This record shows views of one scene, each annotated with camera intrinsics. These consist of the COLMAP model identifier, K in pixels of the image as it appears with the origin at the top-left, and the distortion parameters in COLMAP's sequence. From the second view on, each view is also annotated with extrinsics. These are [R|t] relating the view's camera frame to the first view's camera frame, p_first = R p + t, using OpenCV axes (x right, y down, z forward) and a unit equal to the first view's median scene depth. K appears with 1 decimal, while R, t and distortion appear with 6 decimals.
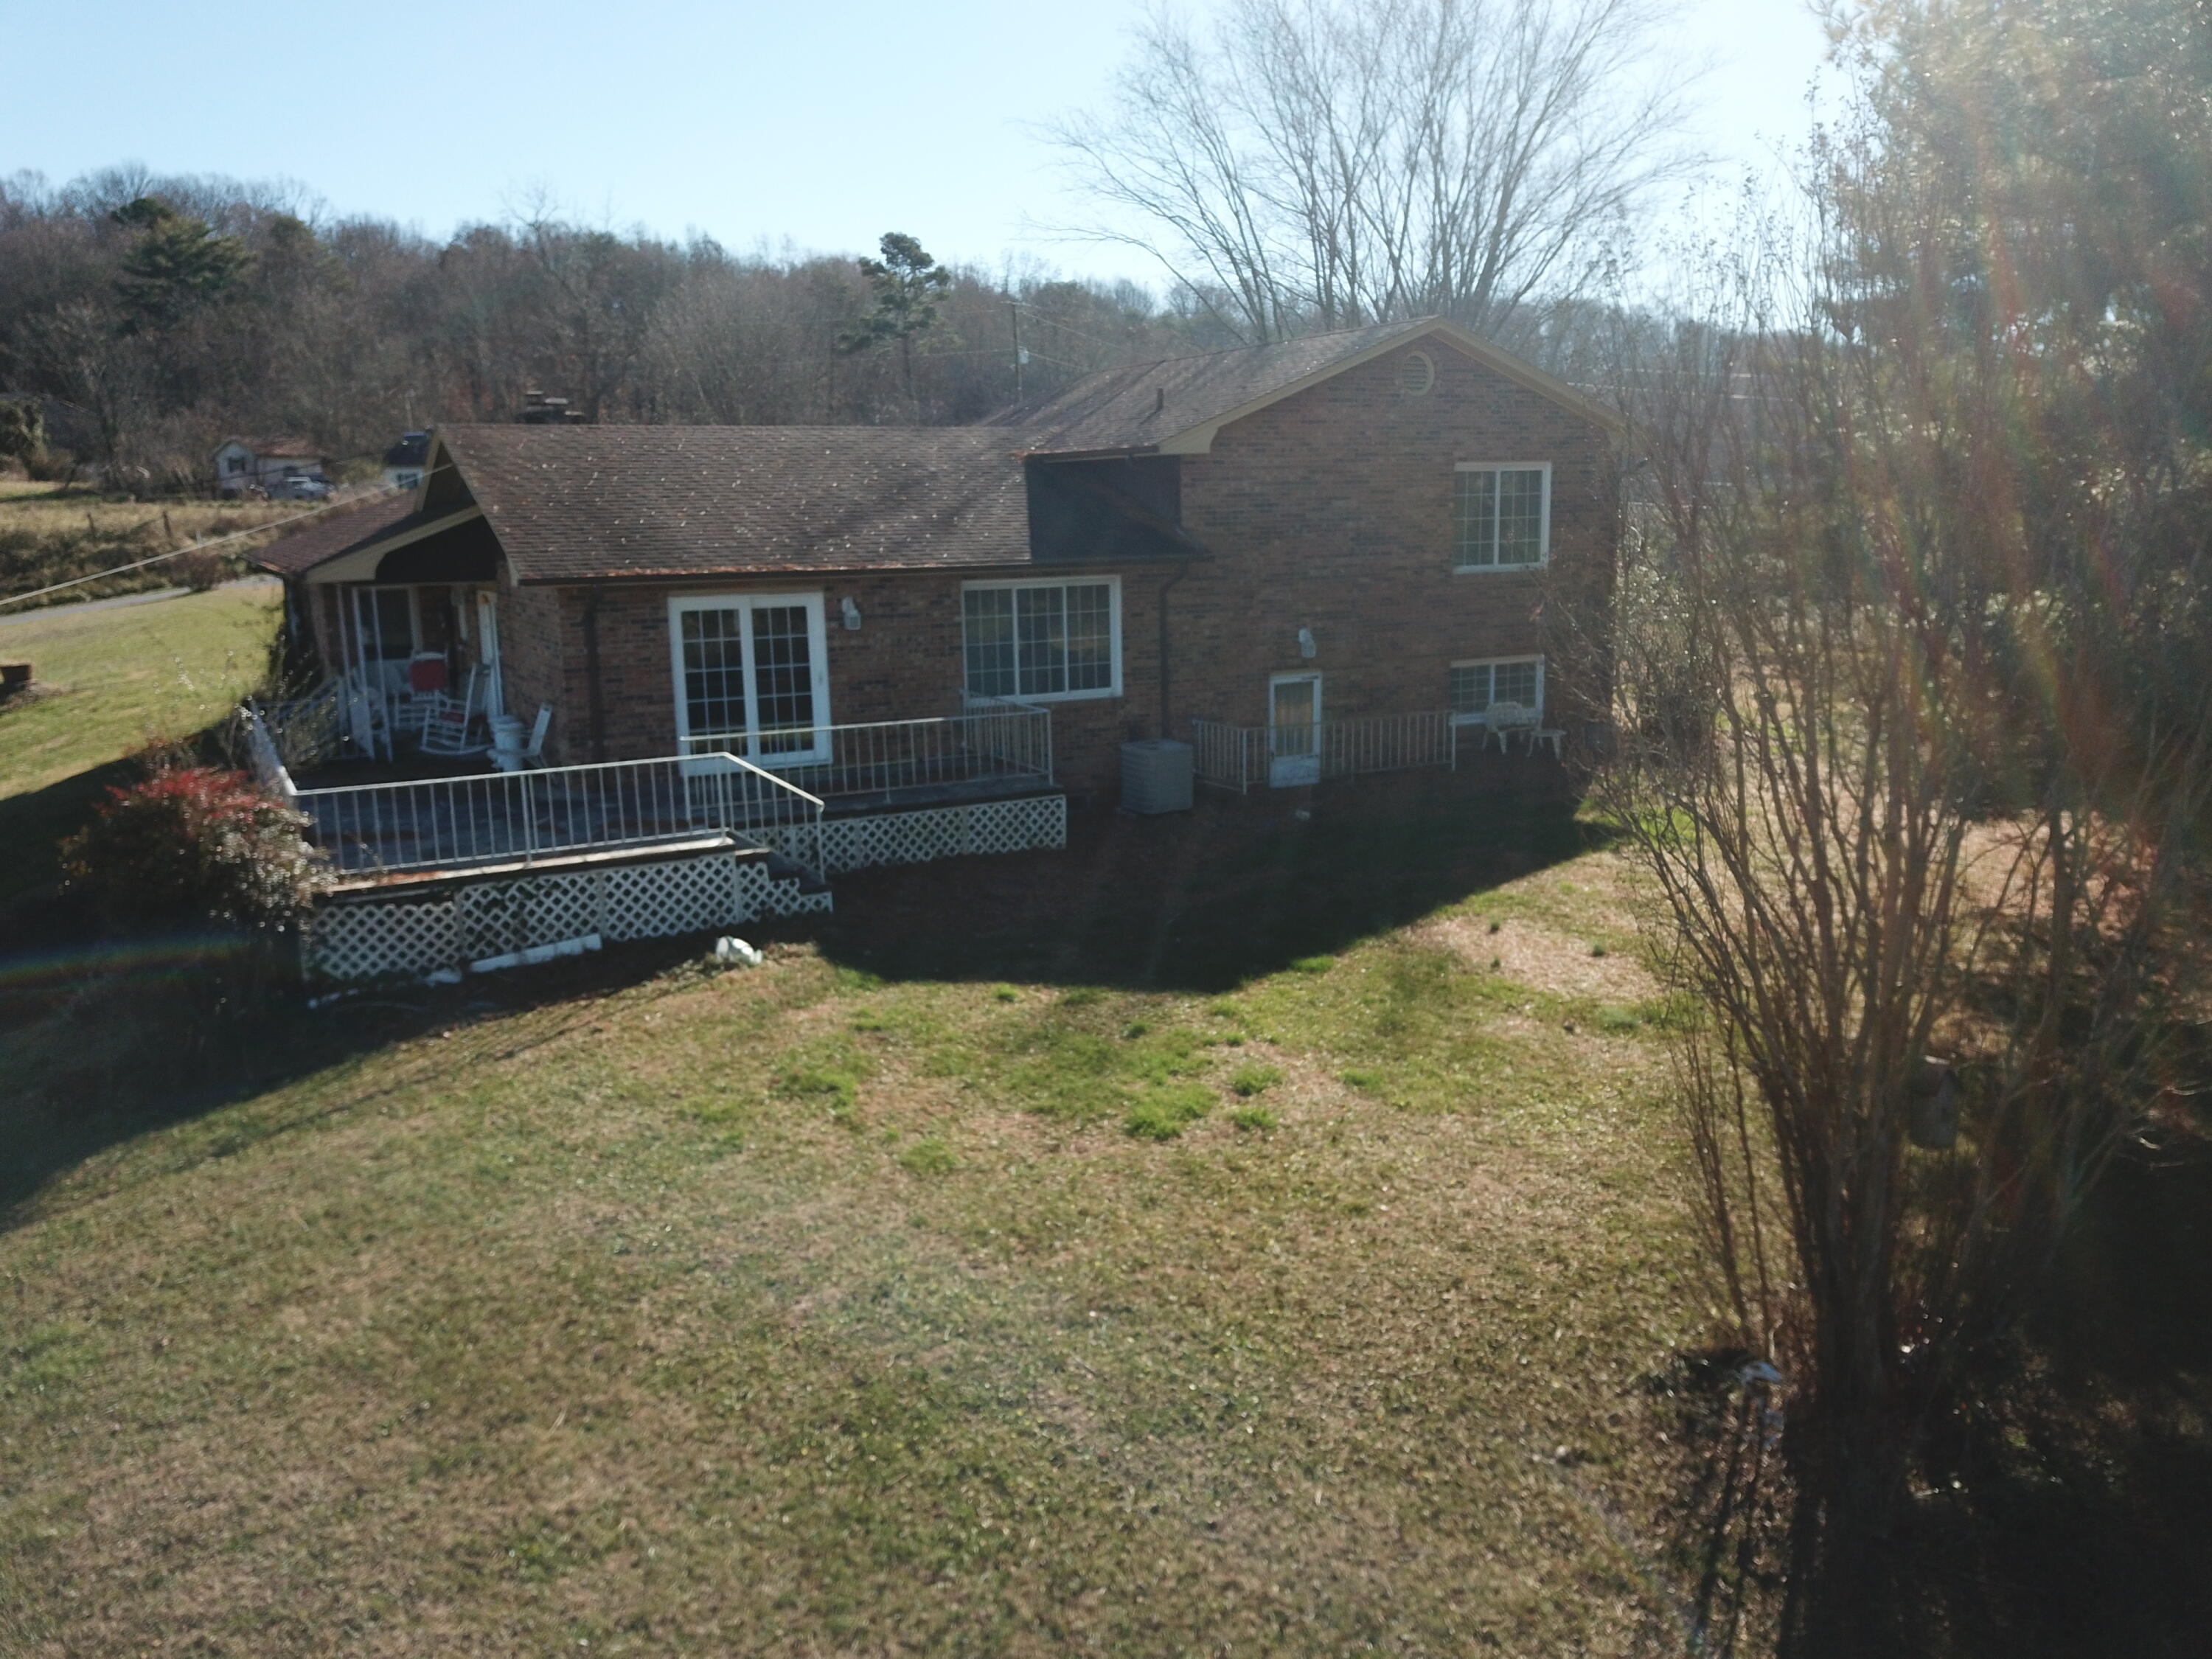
lens RADIAL K [[1709.8, 0, 1107.4], [0, 1709.8, 832.4], [0, 0, 1]] dist [0.012027, -0.015611]
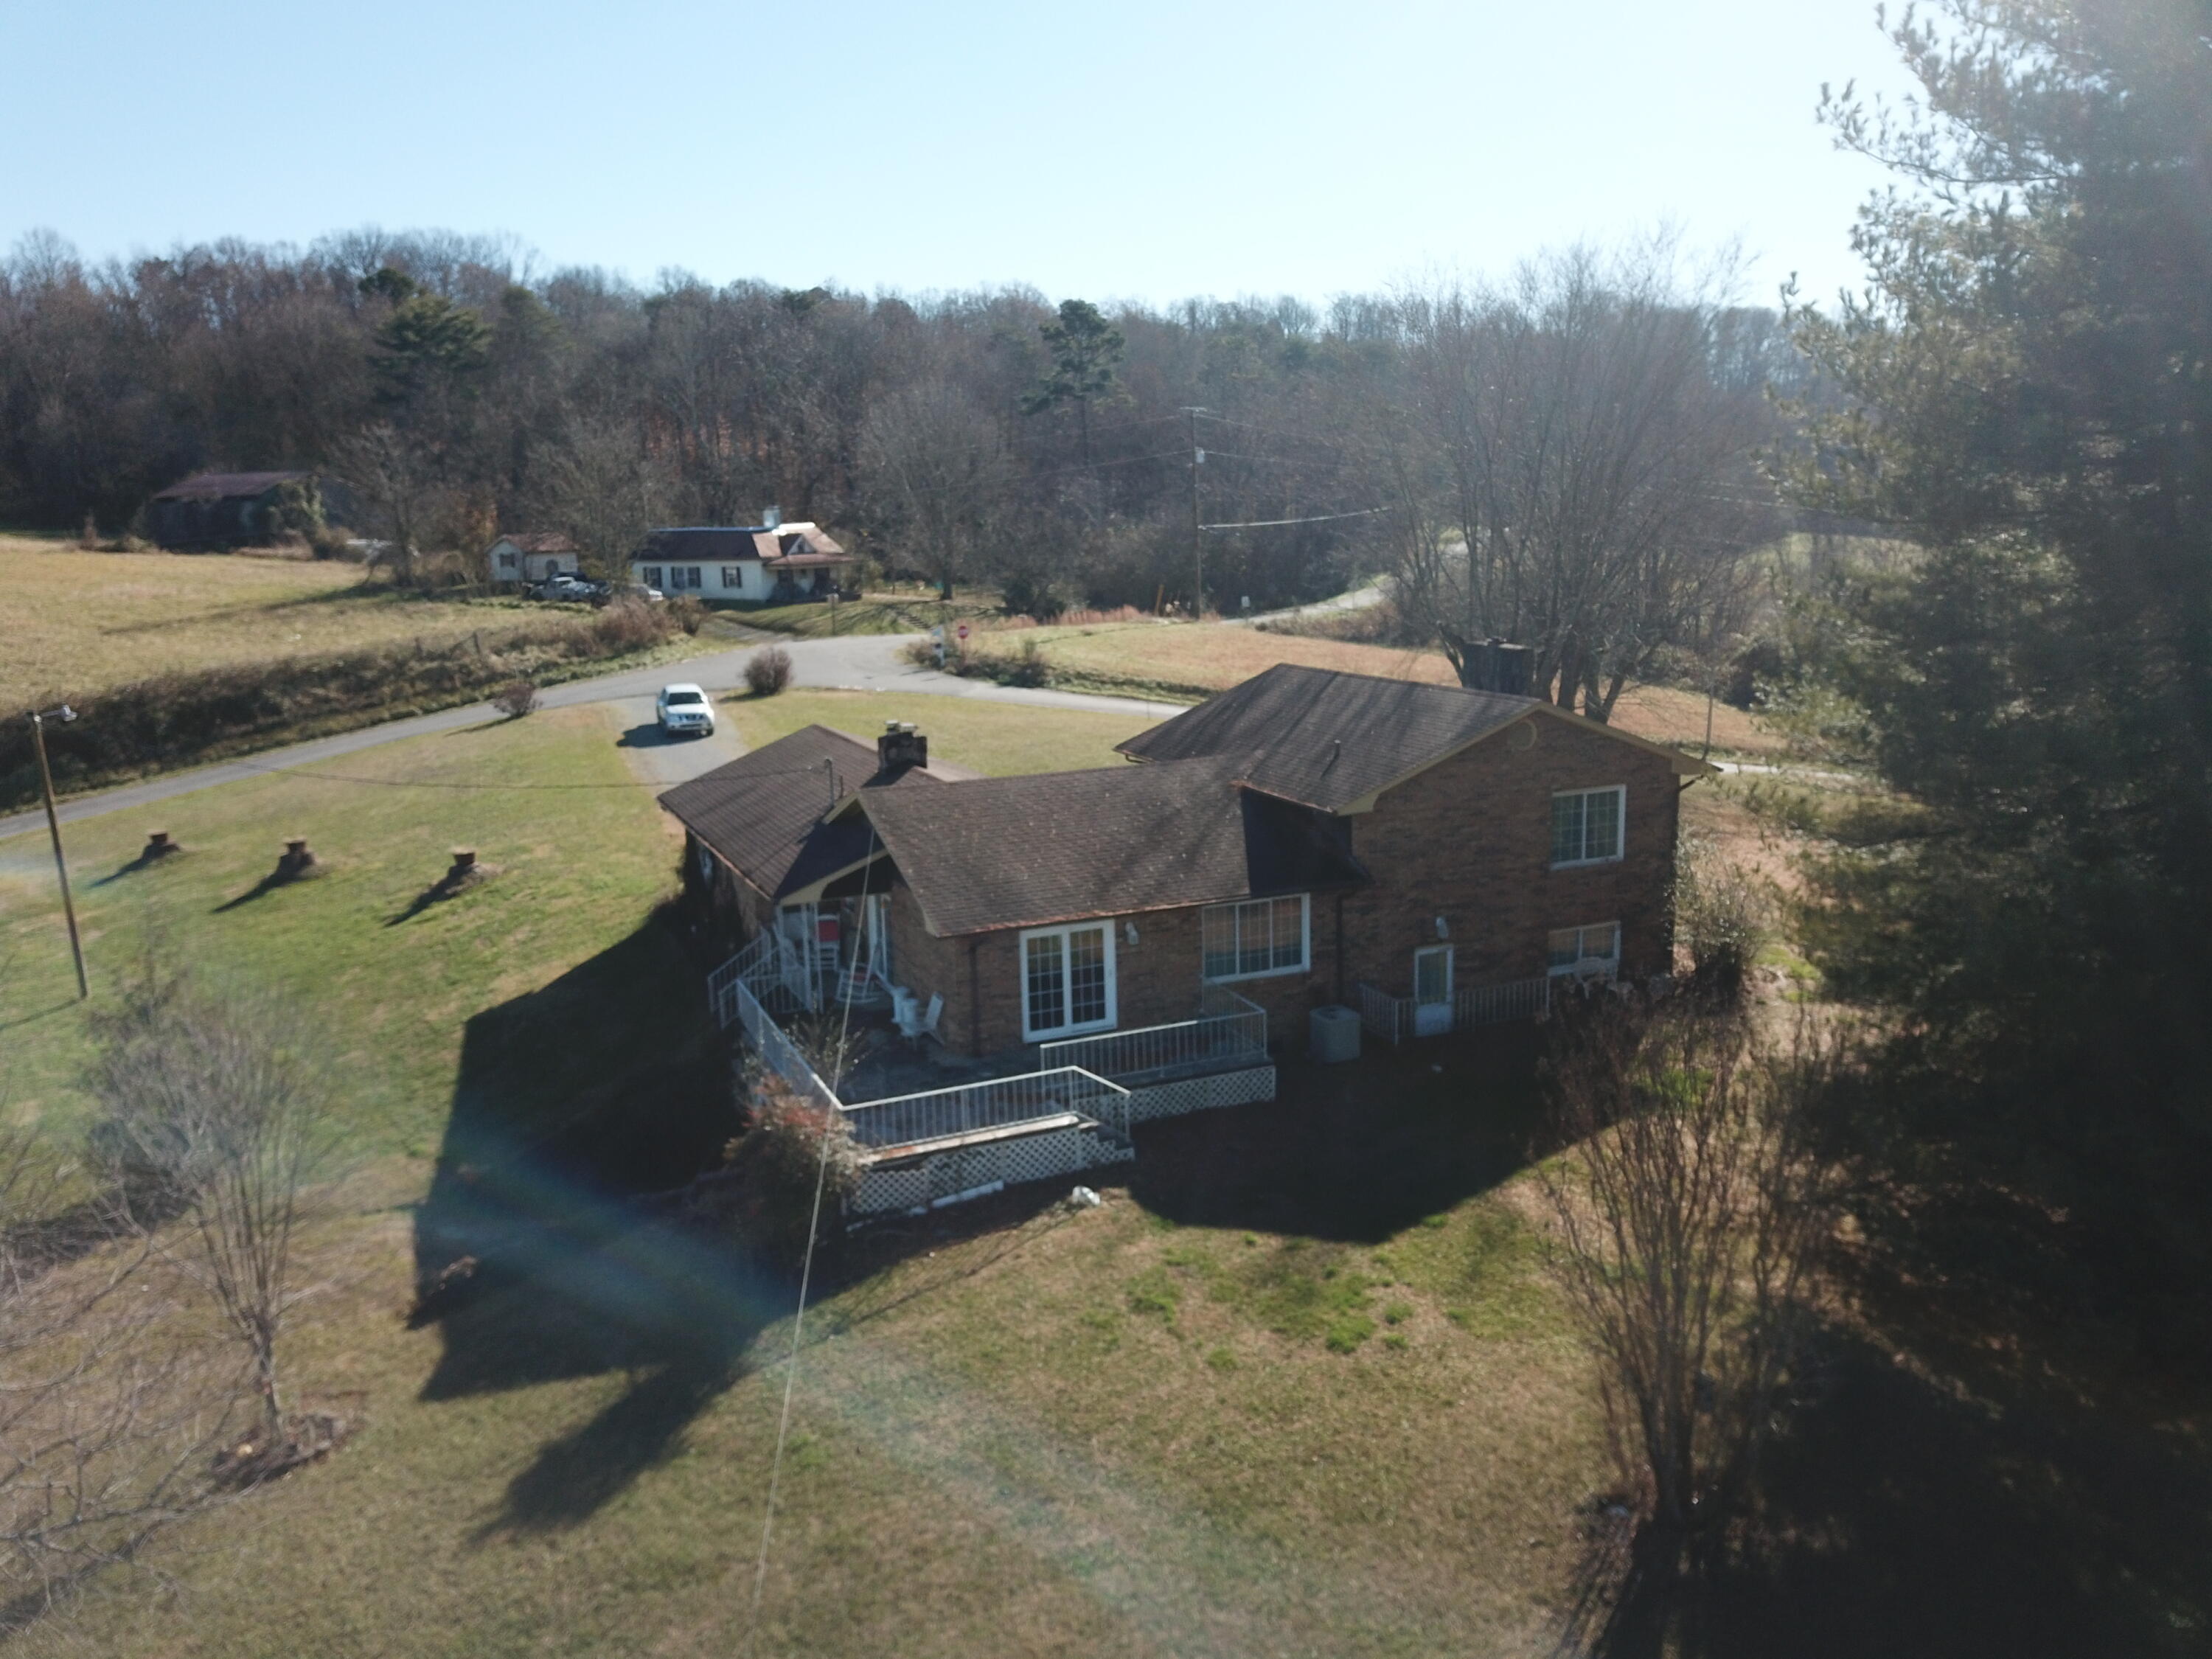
lens RADIAL K [[1709.8, 0, 1107.4], [0, 1709.8, 824.3], [0, 0, 1]] dist [0.012027, -0.015611]
pose [[0.995849, 0.011228, -0.090326, -0.052107], [-0.011447, 0.999933, -0.001908, -0.311270], [0.090298, 0.002934, 0.995910, -0.707051]]
